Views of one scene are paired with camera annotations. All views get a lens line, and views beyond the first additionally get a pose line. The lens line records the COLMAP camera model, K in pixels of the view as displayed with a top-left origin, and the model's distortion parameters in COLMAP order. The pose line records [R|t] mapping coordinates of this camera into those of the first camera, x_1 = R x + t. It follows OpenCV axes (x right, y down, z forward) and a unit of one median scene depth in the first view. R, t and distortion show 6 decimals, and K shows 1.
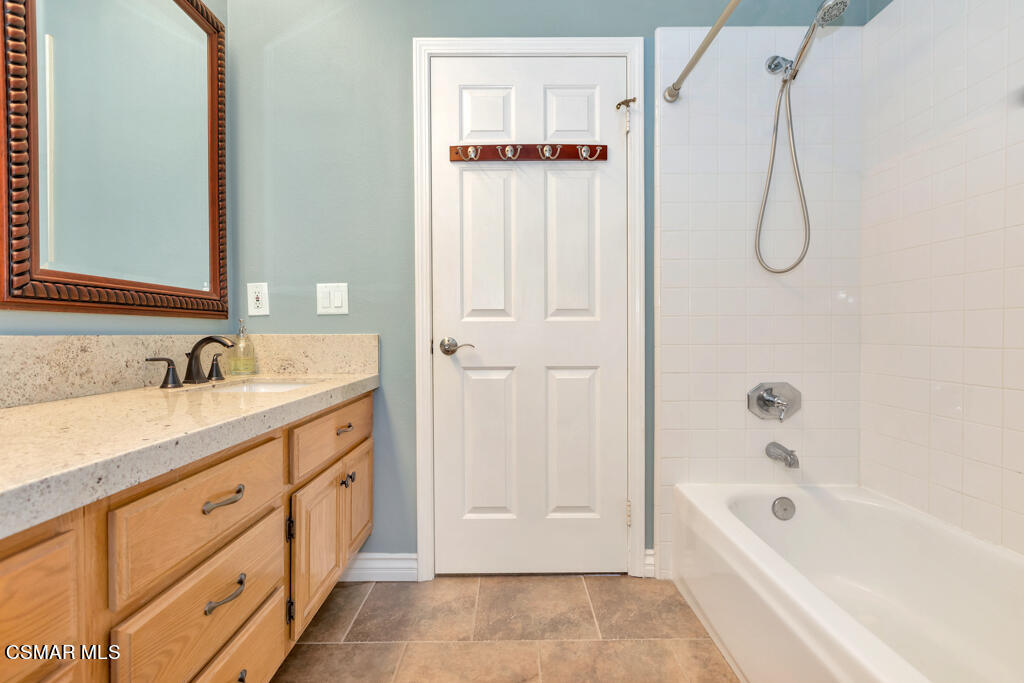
lens RADIAL K [[462.0, 0, 510.1], [0, 462.0, 341.0], [0, 0, 1]] dist [0.005299, 0.000024]
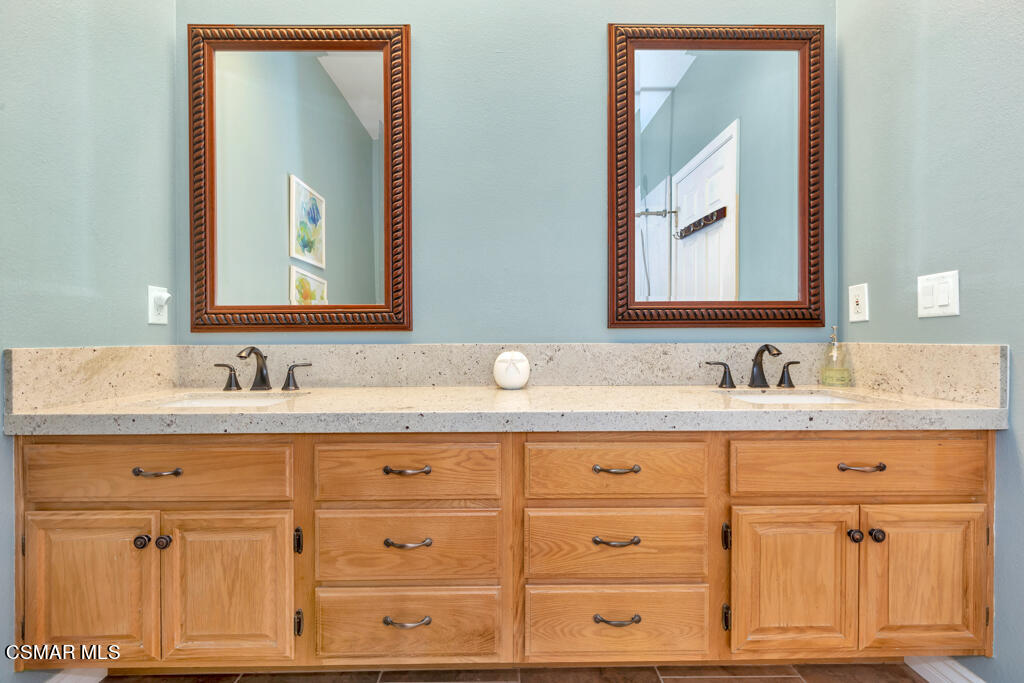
lens RADIAL K [[462.0, 0, 509.9], [0, 462.0, 341.2], [0, 0, 1]] dist [0.005299, 0.000024]
pose [[0.012877, 0.010014, -0.999867, 0.386439], [-0.013542, 0.999860, 0.009840, -0.019582], [0.999825, 0.013413, 0.013011, 0.371728]]
